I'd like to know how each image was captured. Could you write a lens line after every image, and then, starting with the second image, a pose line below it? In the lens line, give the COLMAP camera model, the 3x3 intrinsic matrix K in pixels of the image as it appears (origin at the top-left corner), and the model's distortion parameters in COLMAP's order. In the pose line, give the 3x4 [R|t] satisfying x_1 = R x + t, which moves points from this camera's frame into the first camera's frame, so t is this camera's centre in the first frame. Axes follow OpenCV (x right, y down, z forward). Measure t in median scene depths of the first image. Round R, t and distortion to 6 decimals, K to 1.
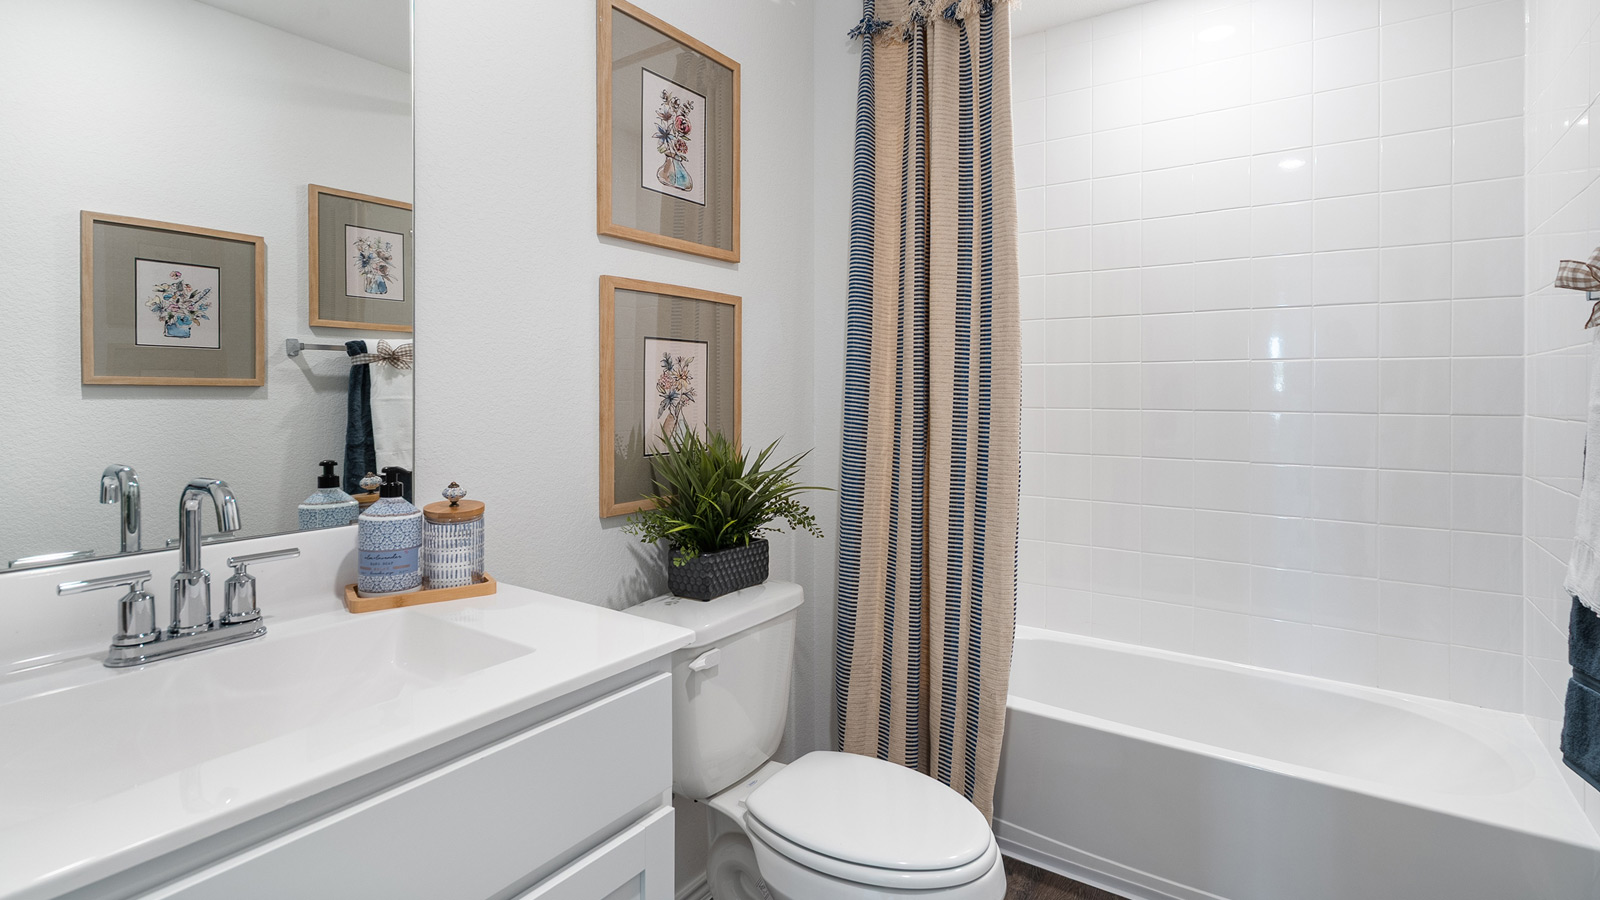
lens RADIAL K [[749.7, 0, 796.7], [0, 749.7, 443.8], [0, 0, 1]] dist [-0.000541, -0.000402]
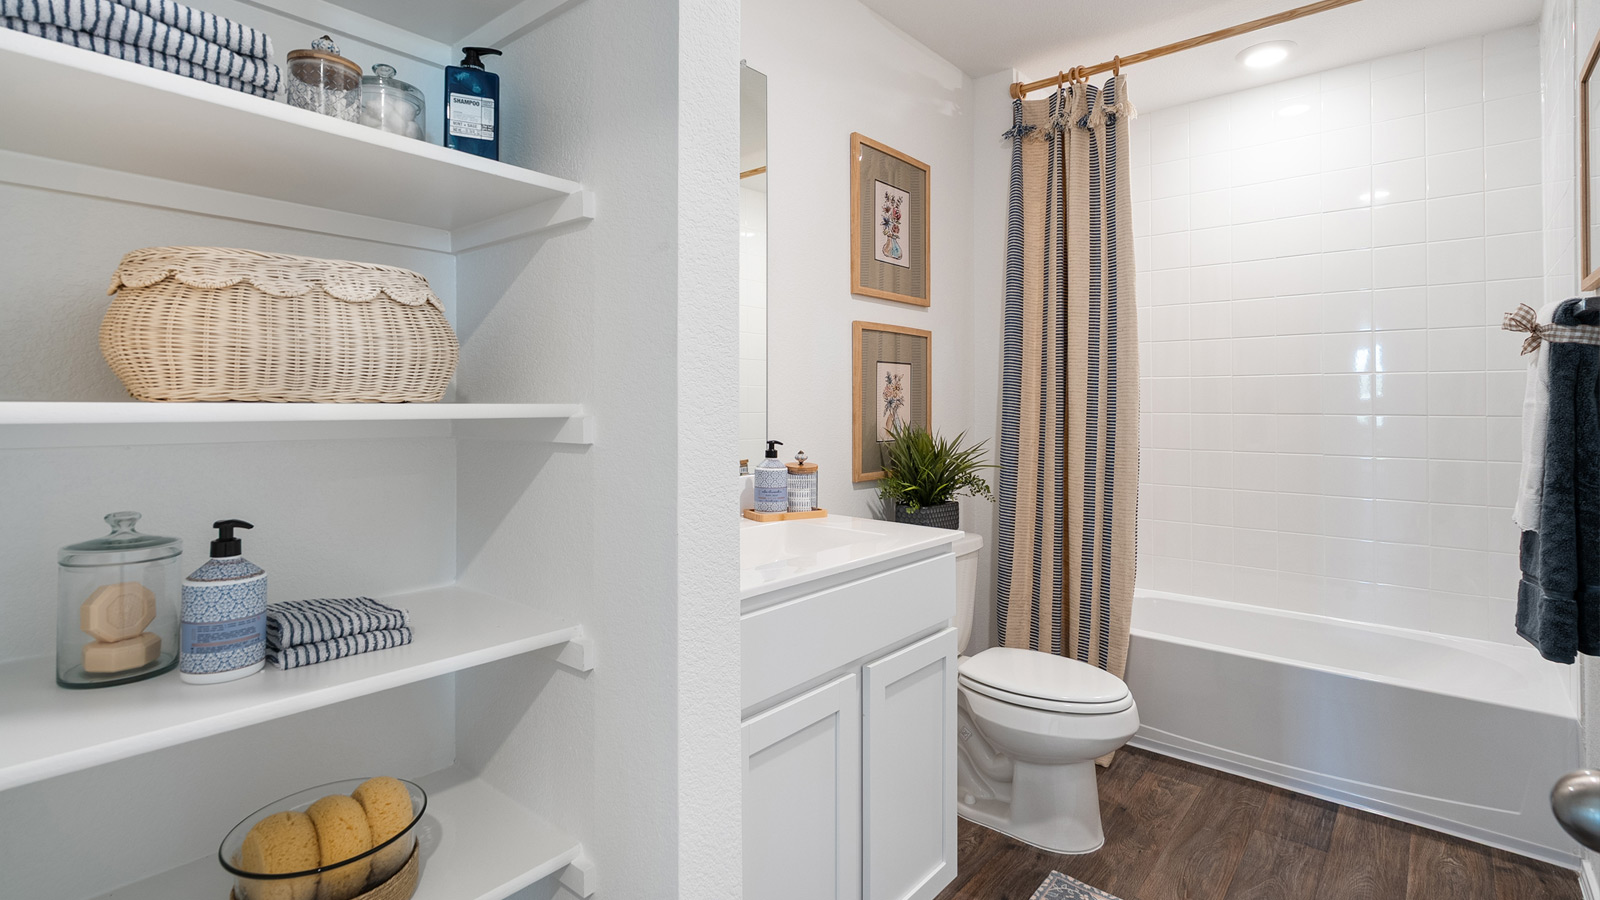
lens RADIAL K [[760.8, 0, 800.0], [0, 760.8, 440.1], [0, 0, 1]] dist [0.002123, 0.000847]
pose [[0.995959, 0.002868, -0.089761, -0.195621], [-0.005034, 0.999701, -0.023915, 0.043670], [0.089666, 0.024271, 0.995676, -0.444406]]
